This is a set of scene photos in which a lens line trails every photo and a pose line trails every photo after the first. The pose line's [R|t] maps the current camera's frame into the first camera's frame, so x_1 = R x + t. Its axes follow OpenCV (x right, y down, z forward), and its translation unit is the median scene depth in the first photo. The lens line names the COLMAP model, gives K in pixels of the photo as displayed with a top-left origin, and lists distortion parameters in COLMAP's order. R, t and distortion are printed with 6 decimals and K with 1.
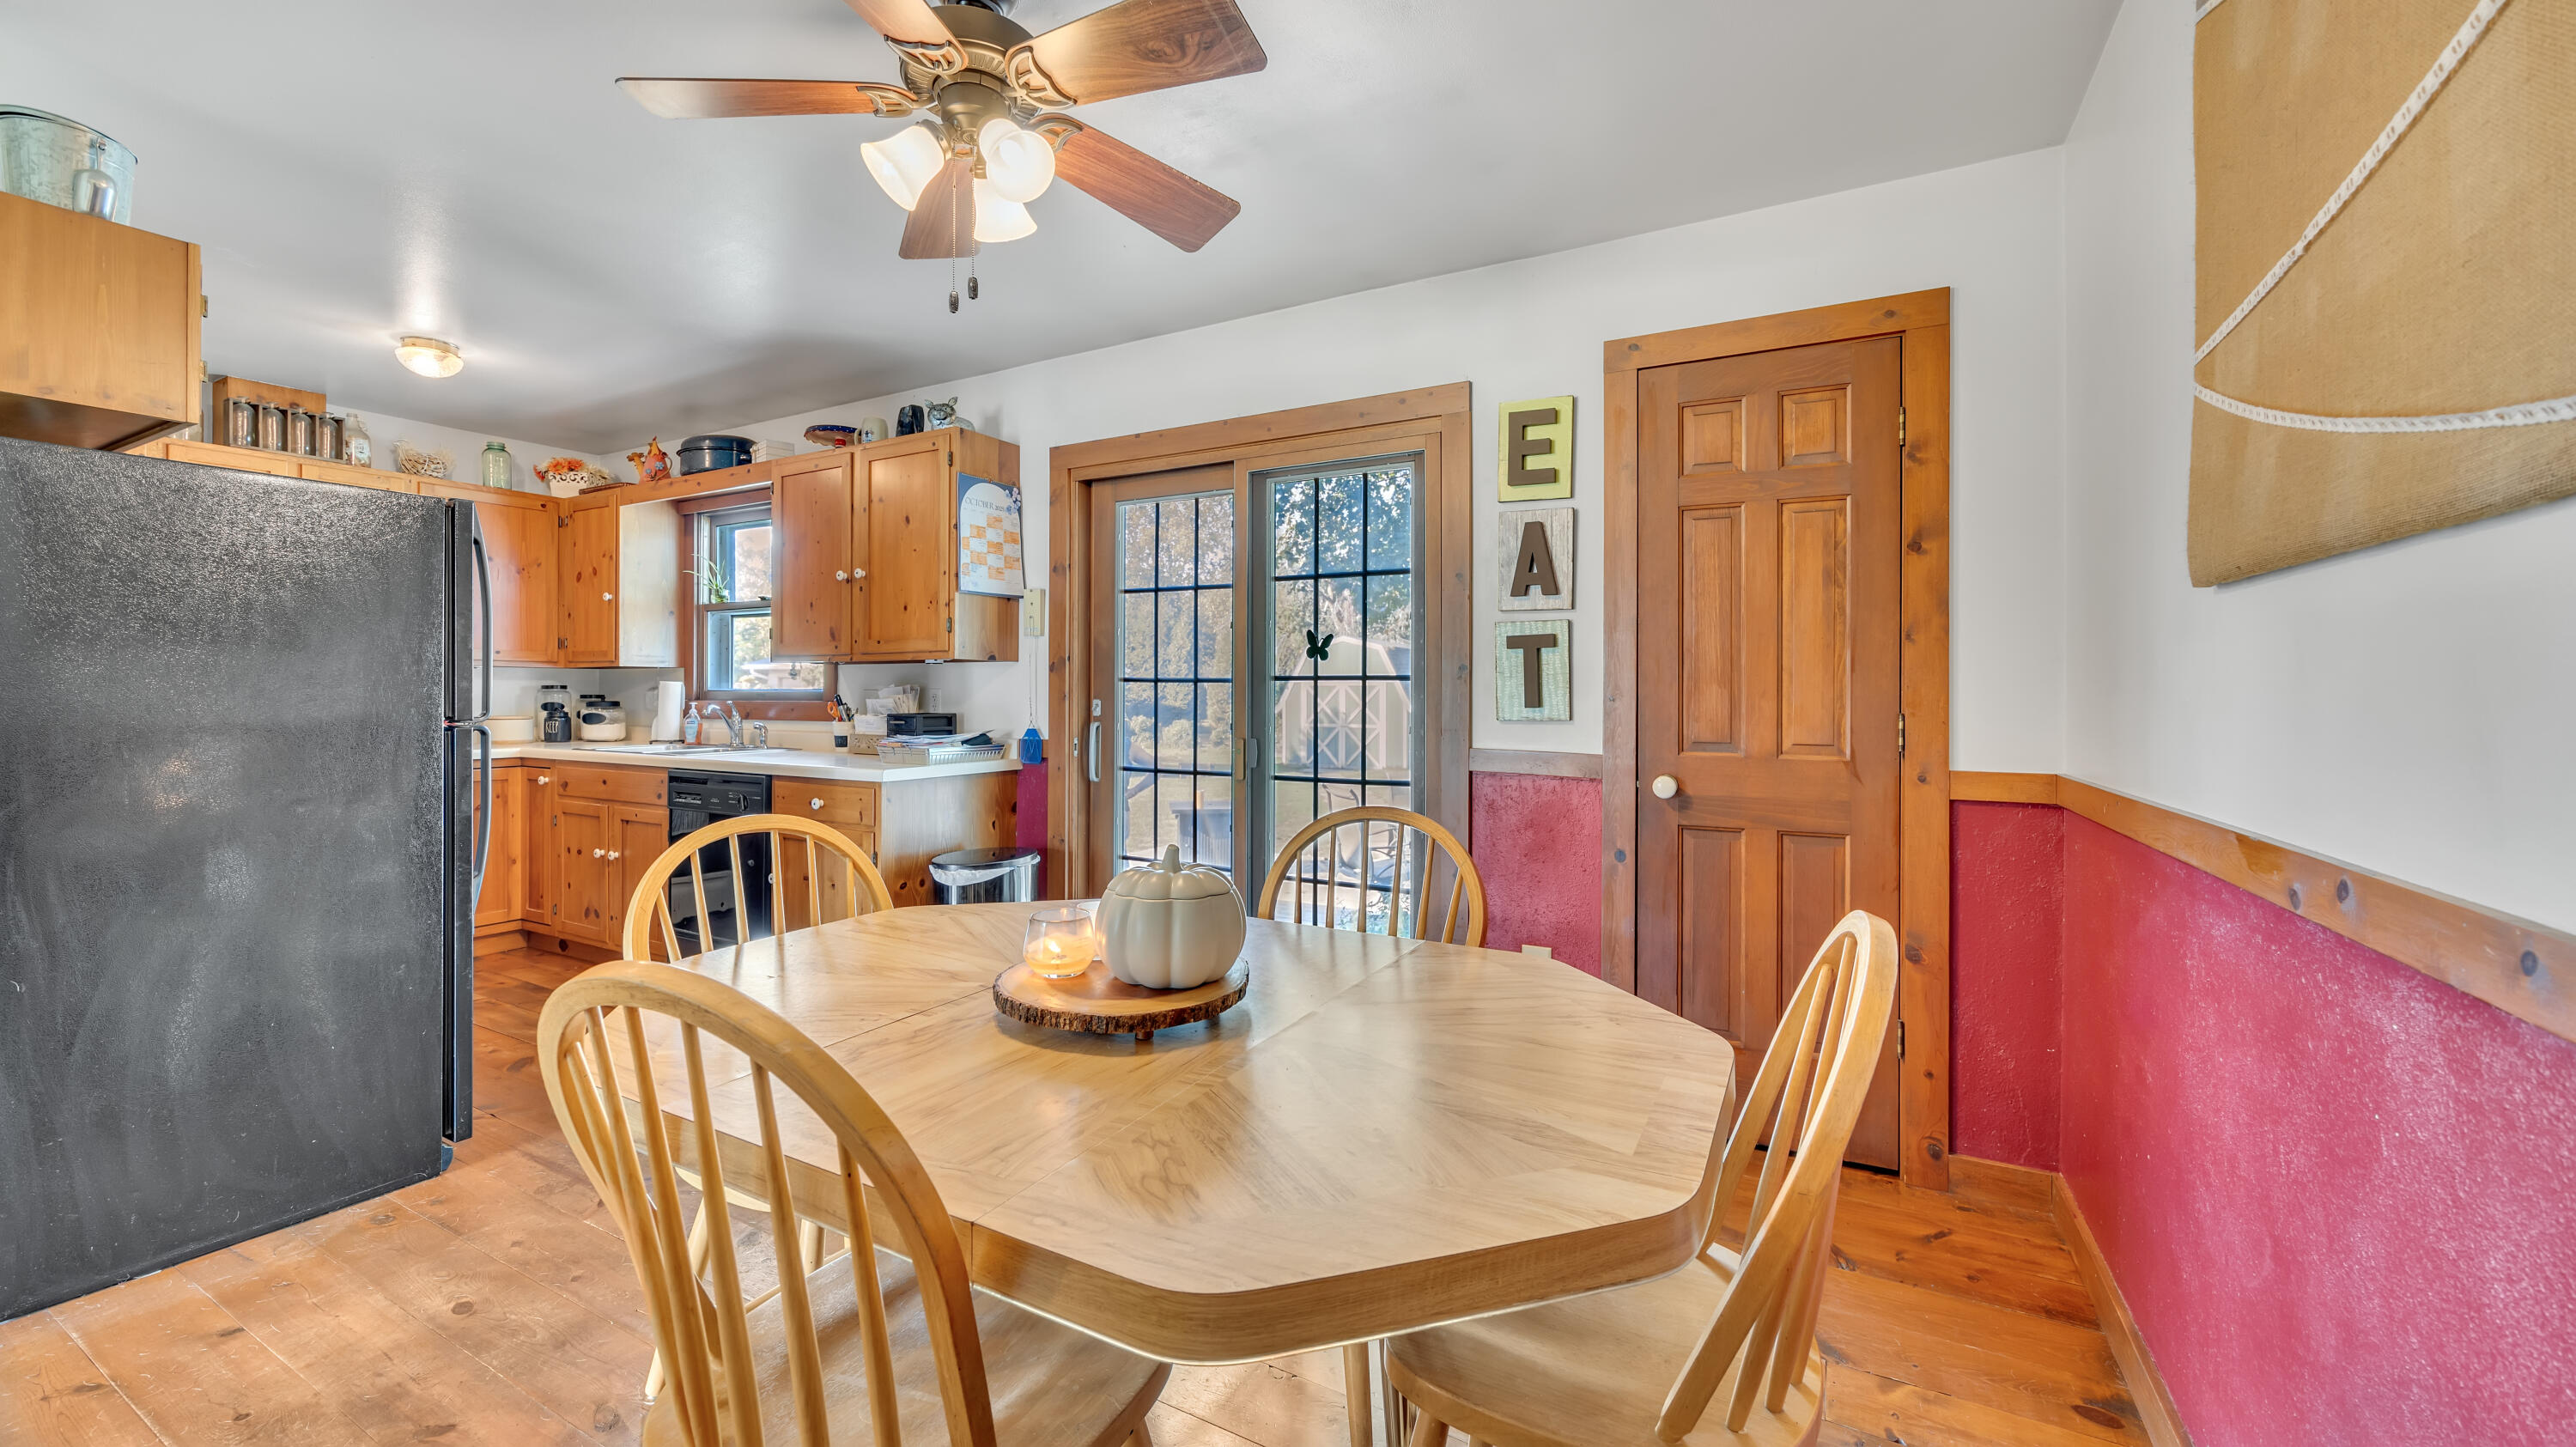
lens RADIAL K [[1058.5, 0, 1291.4], [0, 1058.5, 699.4], [0, 0, 1]] dist [0.003401, 0.000276]
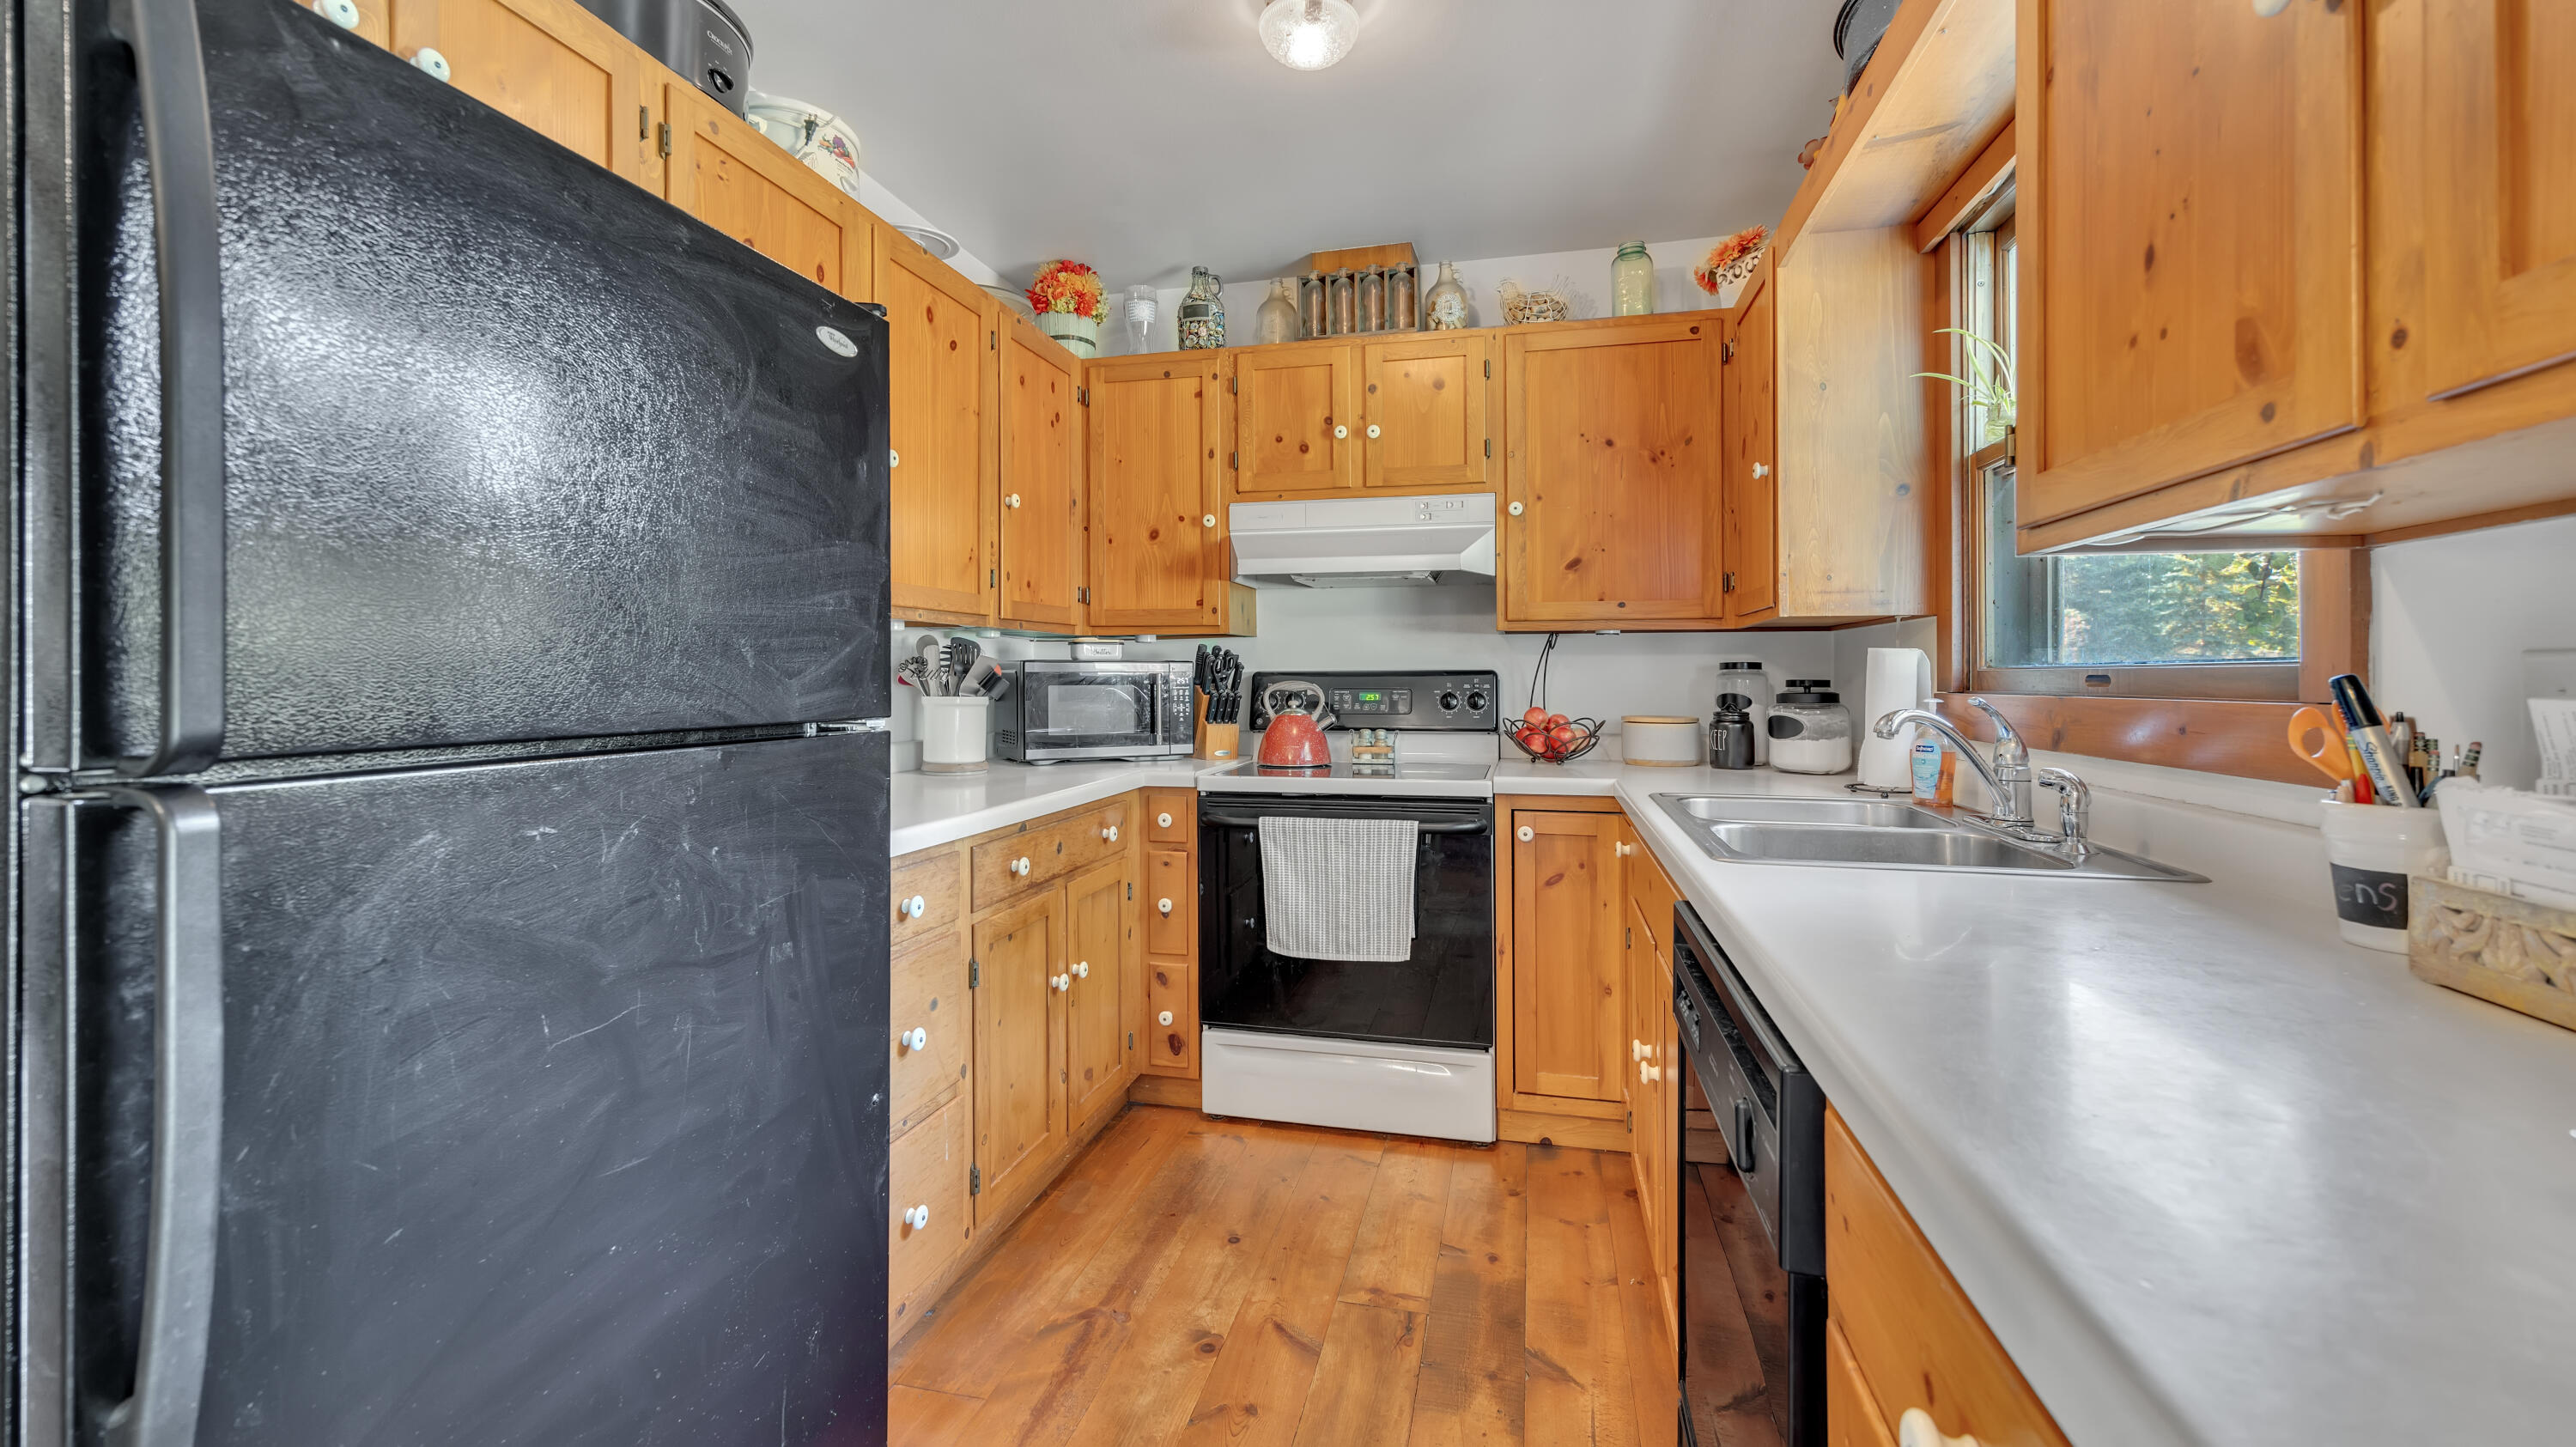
lens RADIAL K [[1058.5, 0, 1298.3], [0, 1058.5, 670.7], [0, 0, 1]] dist [0.003401, 0.000276]
pose [[0.295079, -0.010102, -0.955420, -0.249510], [-0.005037, 0.999914, -0.012128, -0.001704], [0.955460, 0.008391, 0.295002, 0.641918]]
